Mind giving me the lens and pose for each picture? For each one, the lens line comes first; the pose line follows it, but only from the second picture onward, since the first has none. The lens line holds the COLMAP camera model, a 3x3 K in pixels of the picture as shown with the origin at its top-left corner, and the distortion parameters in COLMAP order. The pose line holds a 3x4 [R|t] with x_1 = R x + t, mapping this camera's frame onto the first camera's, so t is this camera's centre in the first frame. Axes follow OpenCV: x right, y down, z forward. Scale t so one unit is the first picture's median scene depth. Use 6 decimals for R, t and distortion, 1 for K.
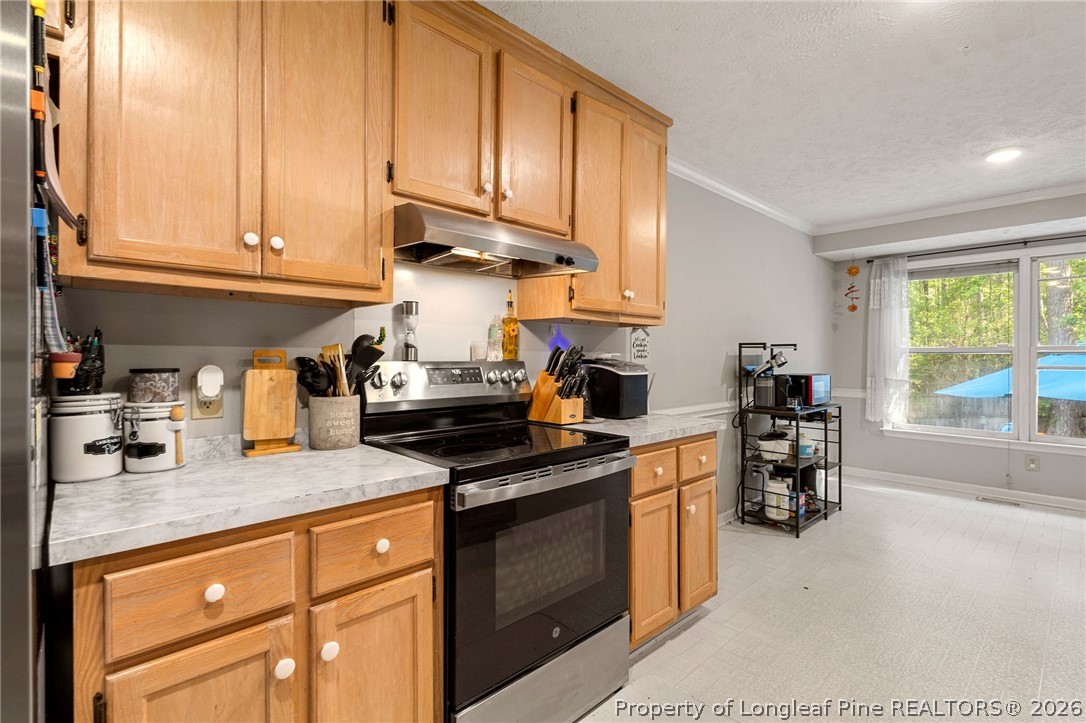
lens RADIAL K [[504.5, 0, 537.4], [0, 504.5, 356.6], [0, 0, 1]] dist [0.010120, -0.002969]
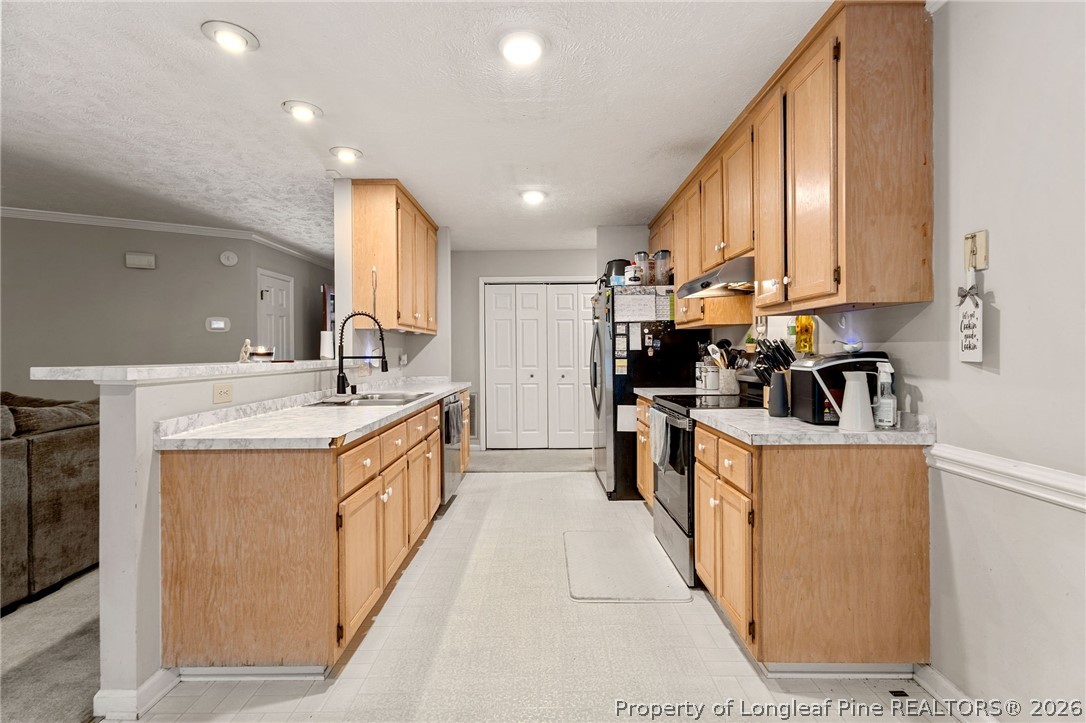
lens RADIAL K [[504.5, 0, 545.2], [0, 504.5, 357.9], [0, 0, 1]] dist [0.010120, -0.002969]
pose [[-0.677837, 0.011430, -0.735123, 0.723025], [0.004382, 0.999924, 0.011506, 0.002337], [0.735199, 0.004578, -0.677836, 0.820661]]
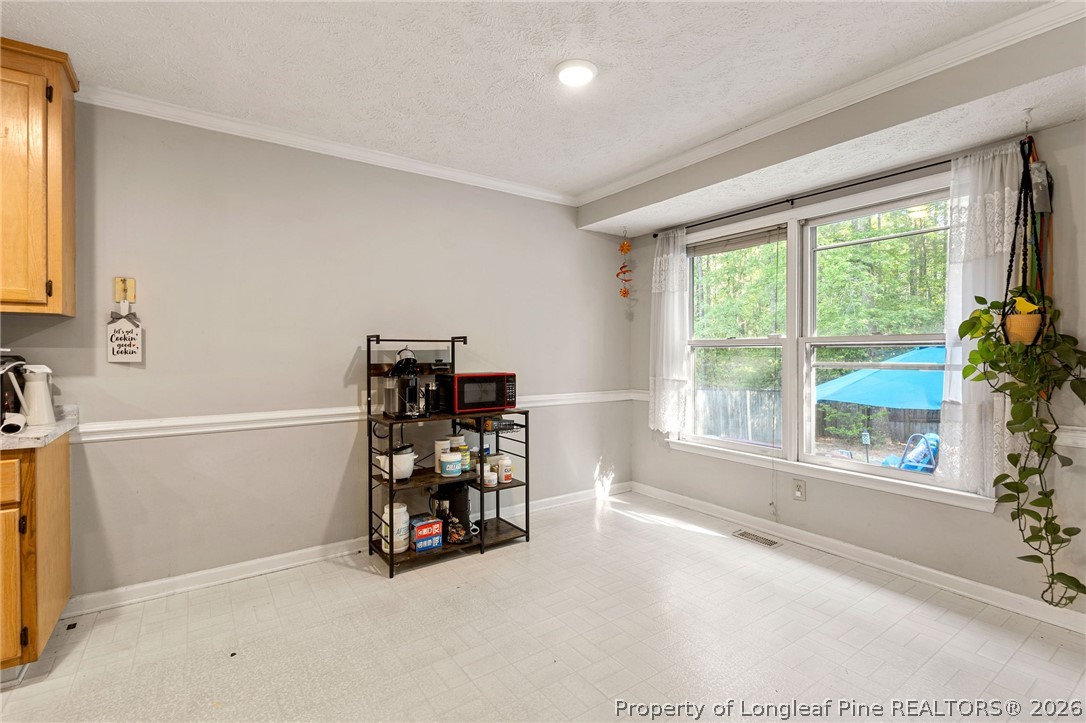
lens RADIAL K [[504.5, 0, 534.7], [0, 504.5, 351.9], [0, 0, 1]] dist [0.010120, -0.002969]
pose [[0.990164, -0.003919, -0.139859, 0.780029], [0.003626, 0.999991, -0.002346, 0.002691], [0.139867, 0.001816, 0.990169, 0.217623]]
